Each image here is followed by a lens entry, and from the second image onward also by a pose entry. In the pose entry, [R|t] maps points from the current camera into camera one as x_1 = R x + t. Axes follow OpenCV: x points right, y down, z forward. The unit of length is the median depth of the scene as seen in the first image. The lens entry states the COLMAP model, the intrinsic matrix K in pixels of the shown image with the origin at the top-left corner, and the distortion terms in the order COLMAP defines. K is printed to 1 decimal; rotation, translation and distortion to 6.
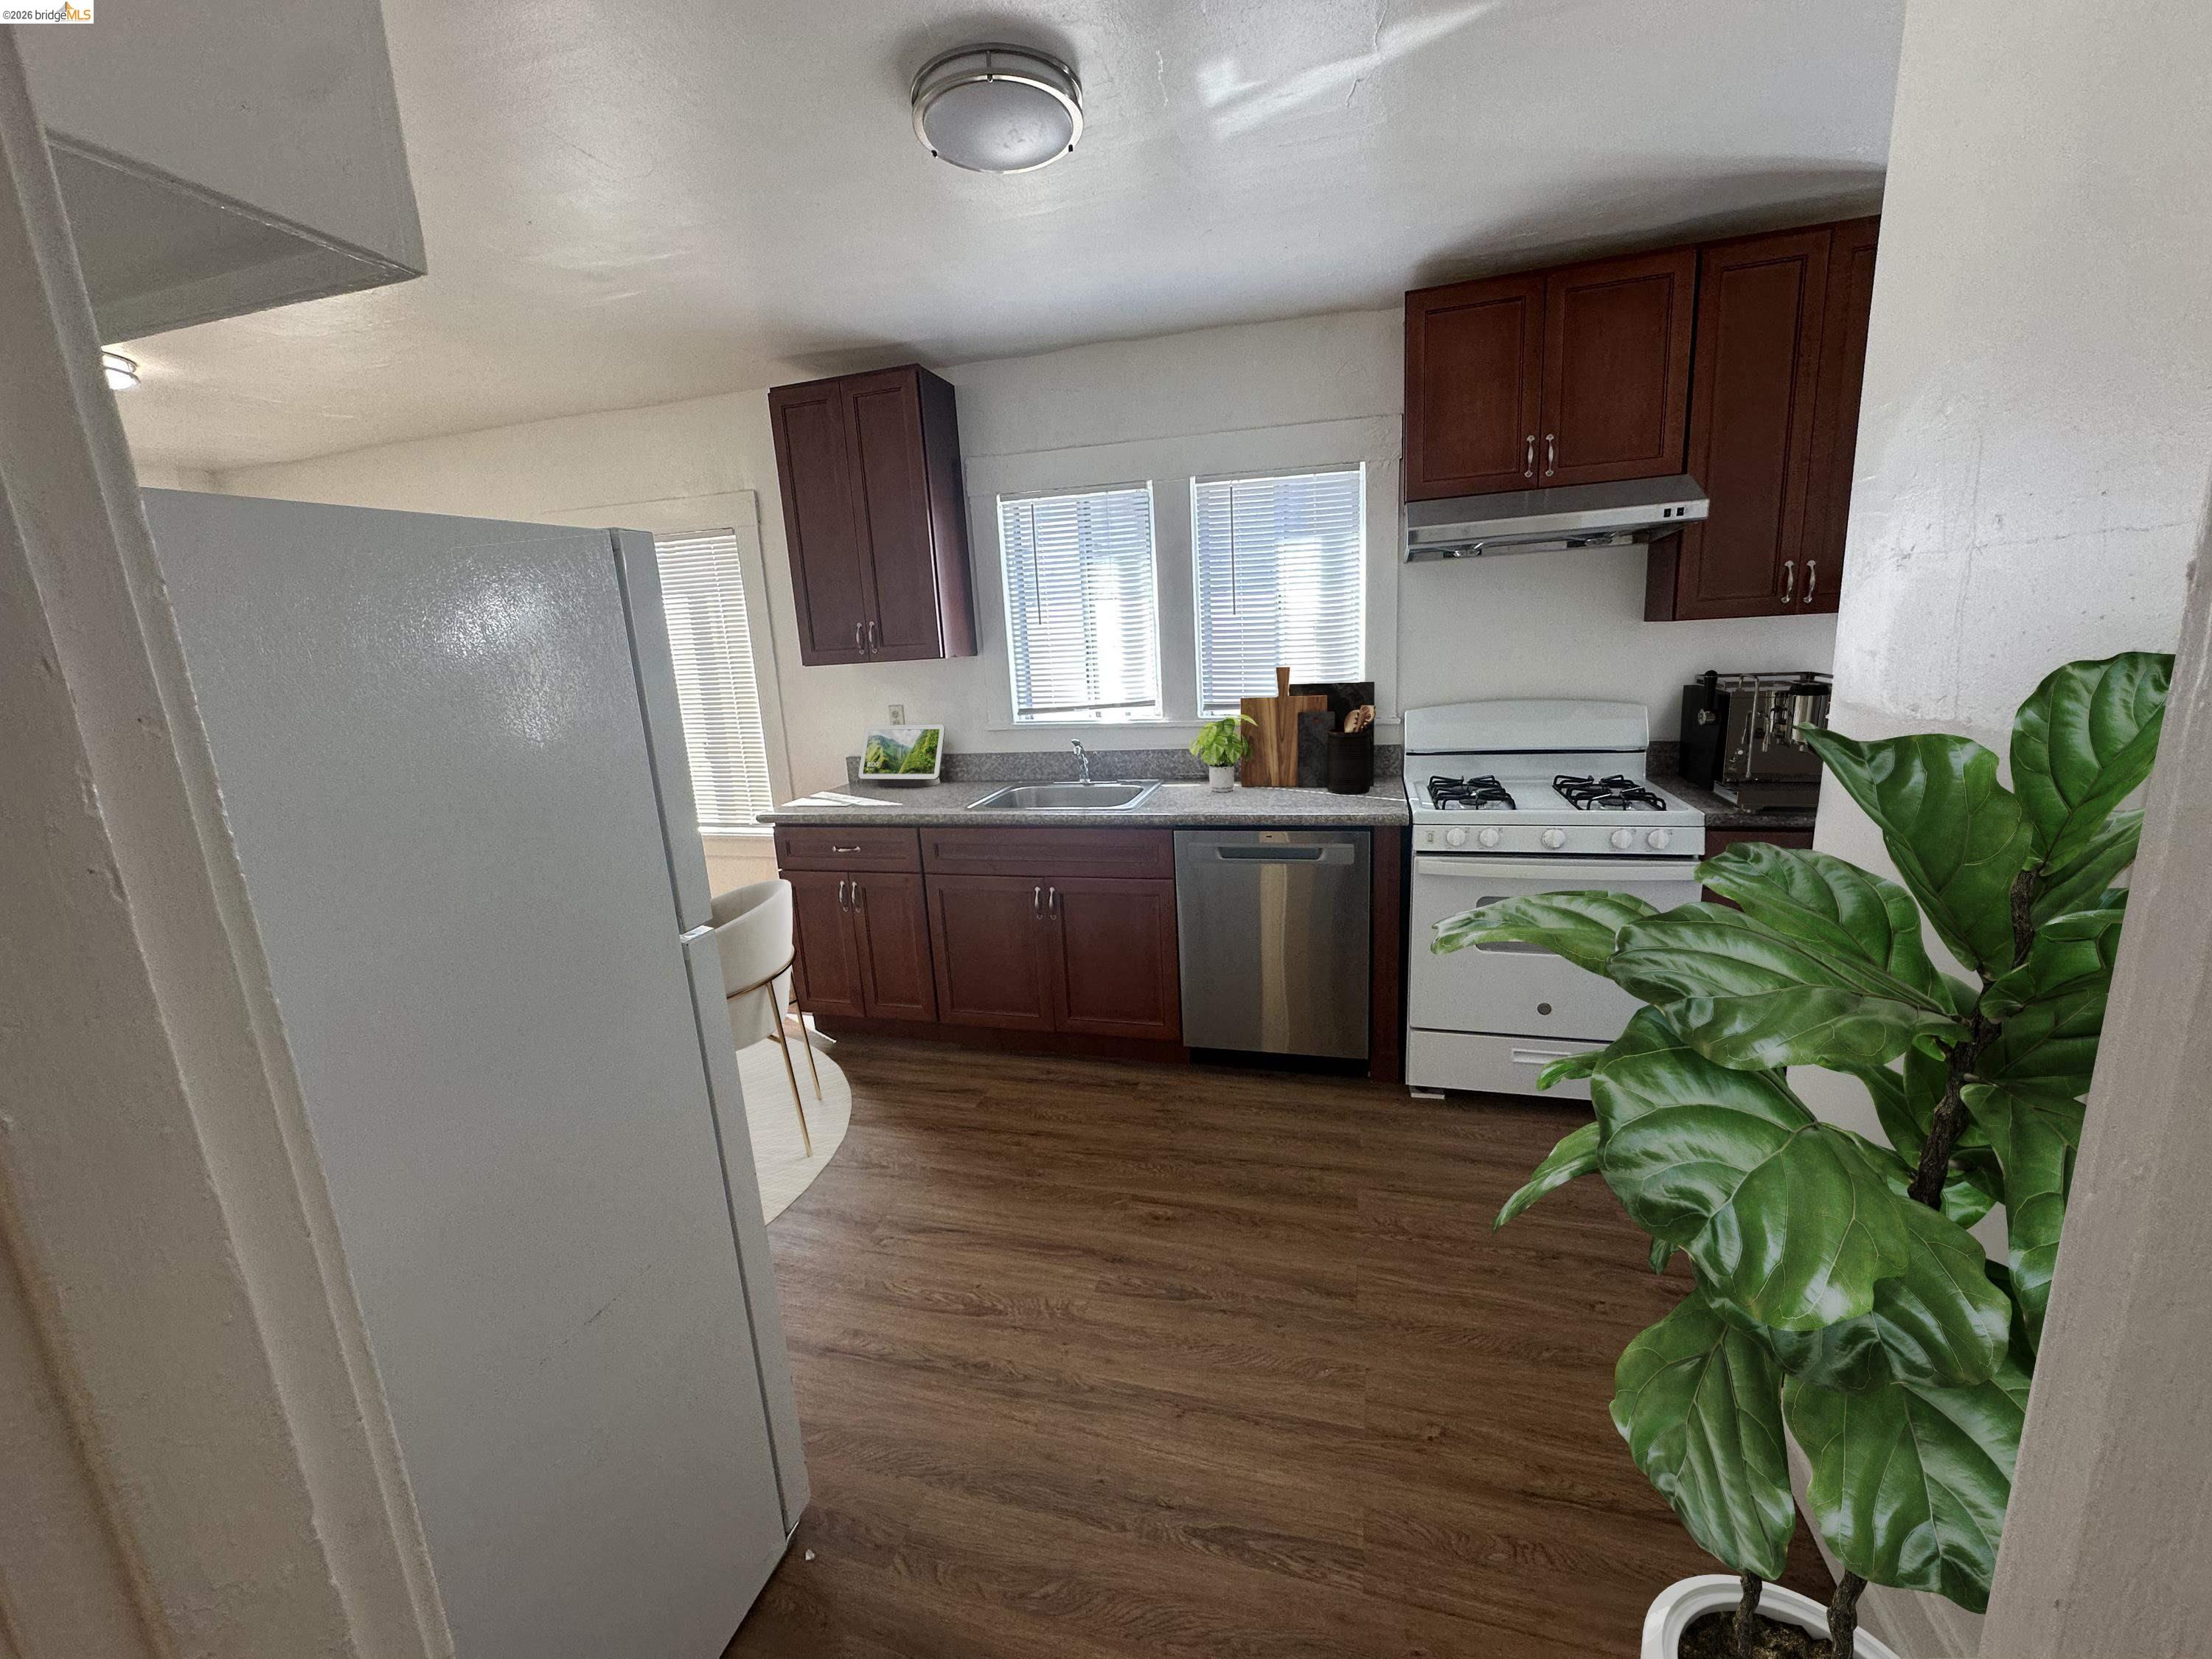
lens RADIAL K [[890.7, 0, 1107.7], [0, 890.7, 827.5], [0, 0, 1]] dist [-0.000070, 0.000109]
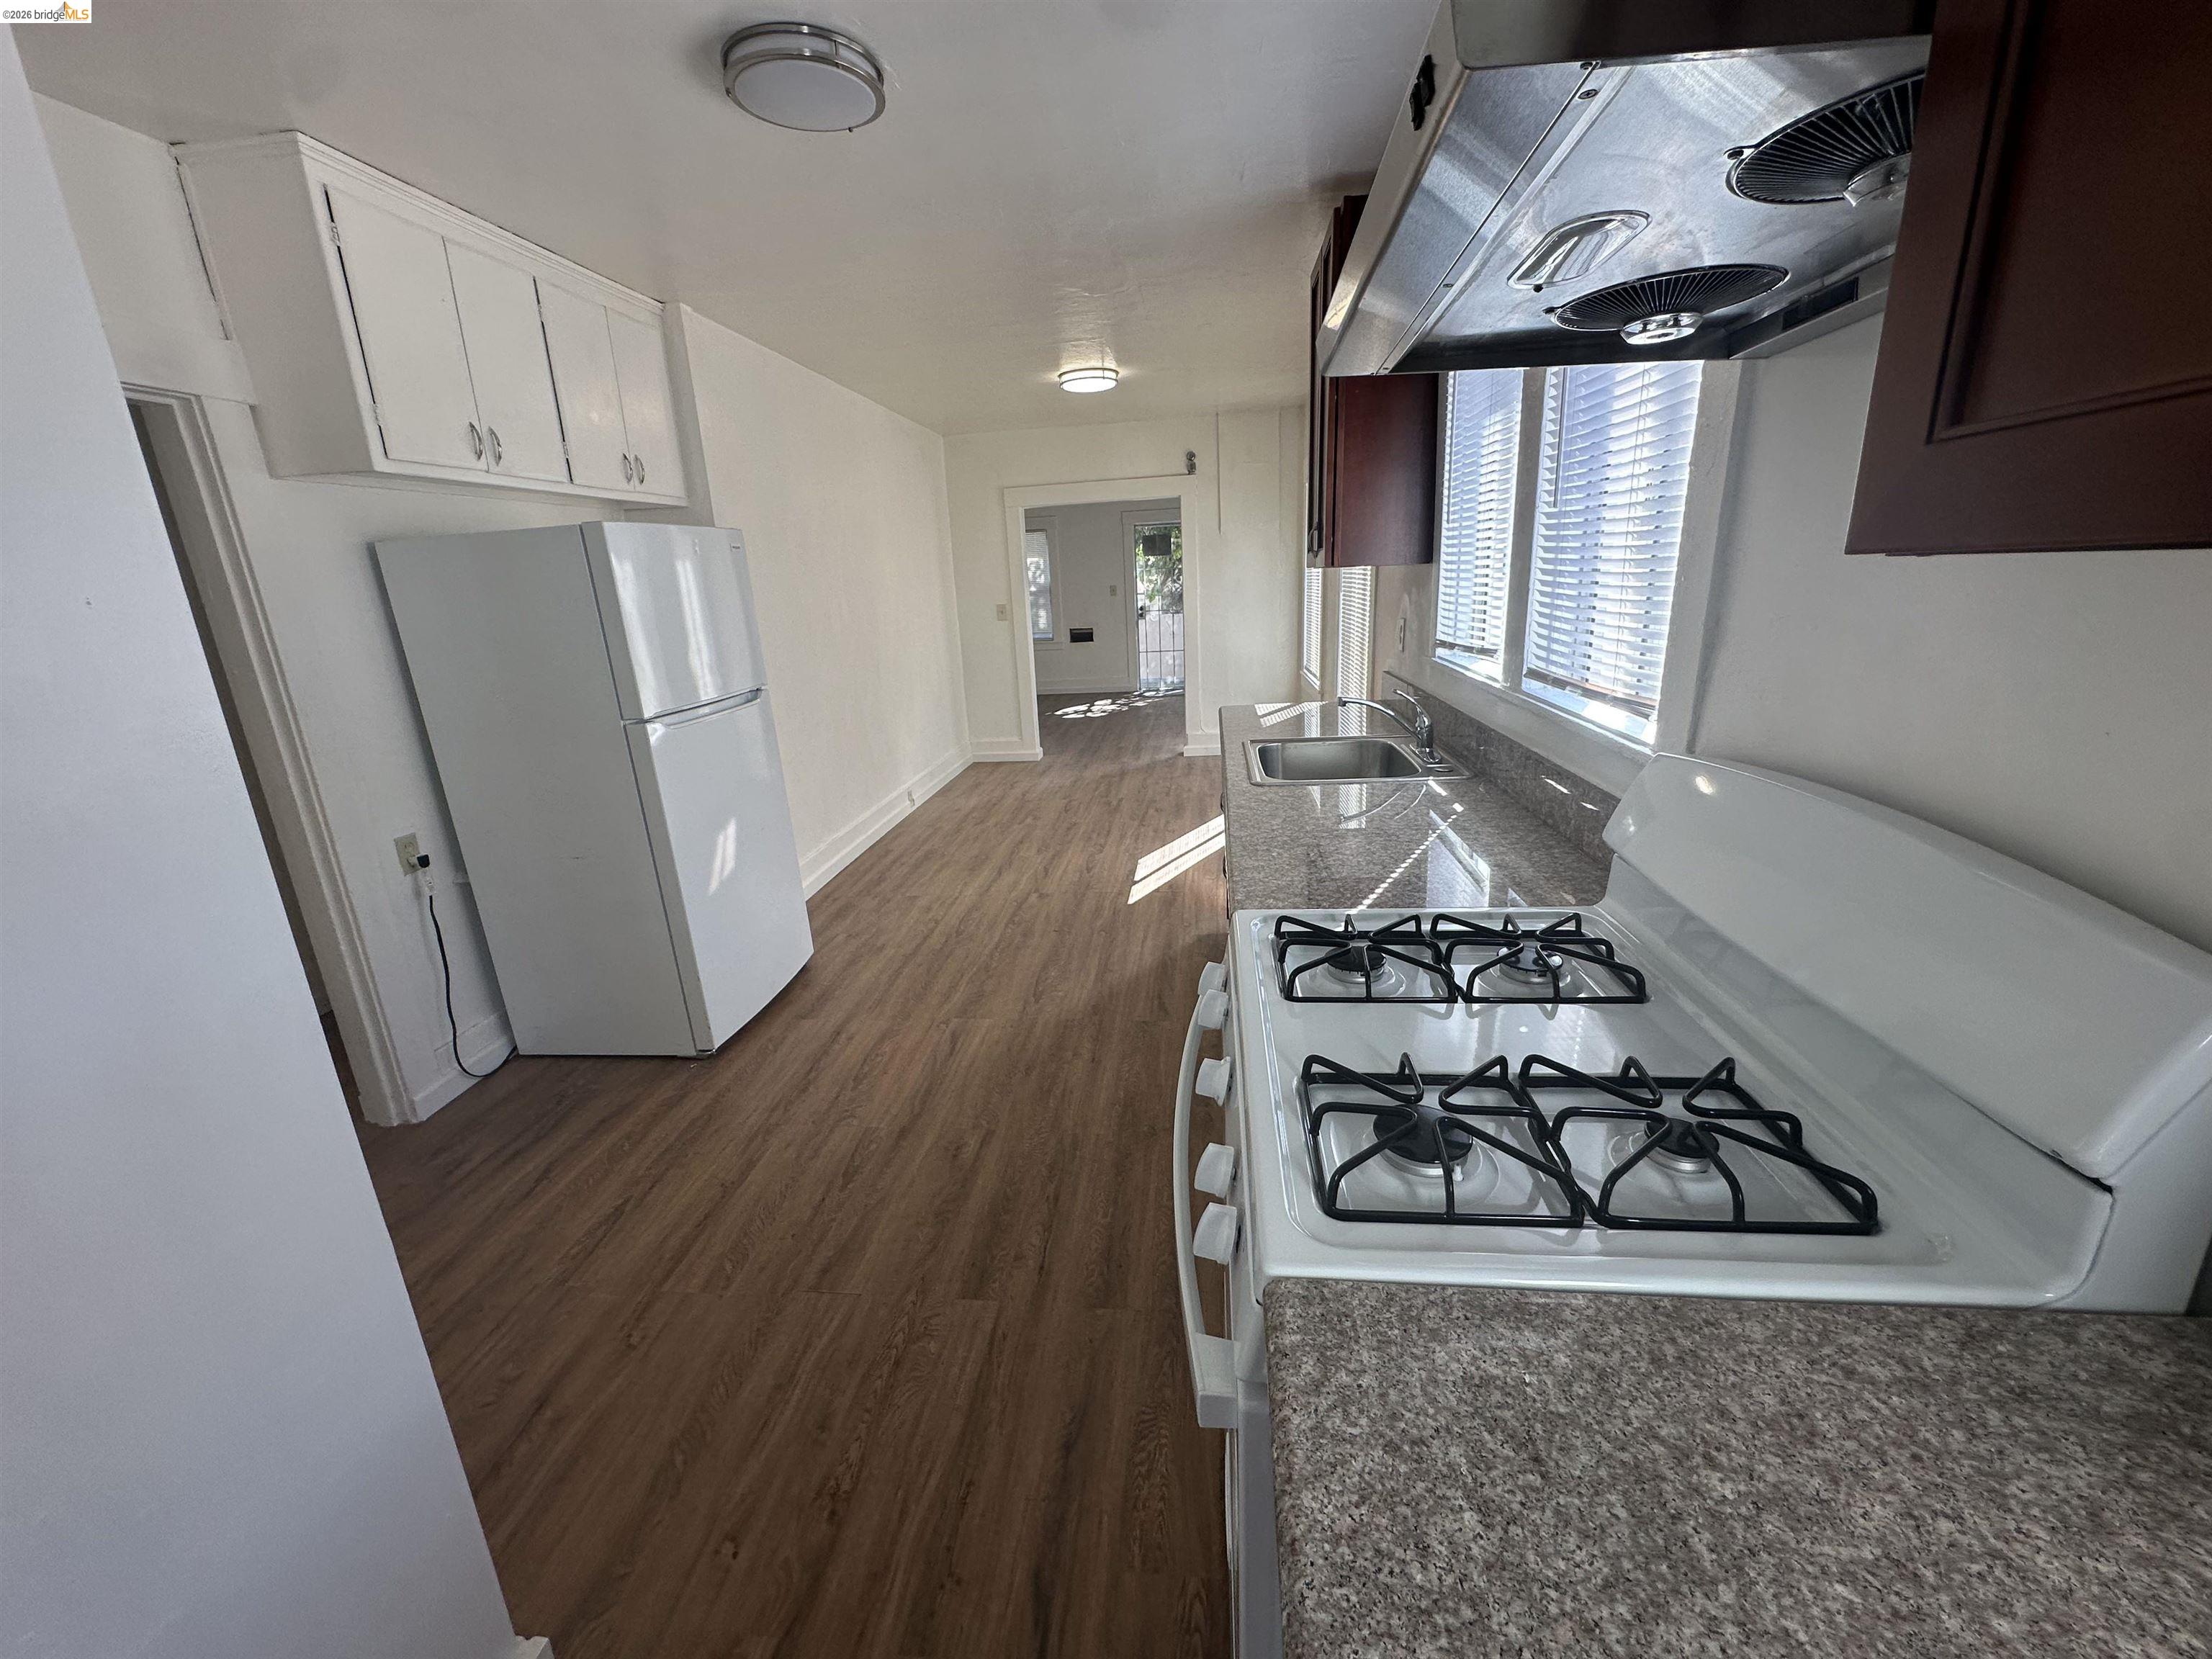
lens RADIAL K [[890.7, 0, 1111.0], [0, 890.7, 828.8], [0, 0, 1]] dist [-0.000070, 0.000109]
pose [[0.163010, 0.314721, -0.935082, 1.092360], [-0.173189, 0.942170, 0.286916, -0.274839], [0.971305, 0.115176, 0.208090, 1.078334]]
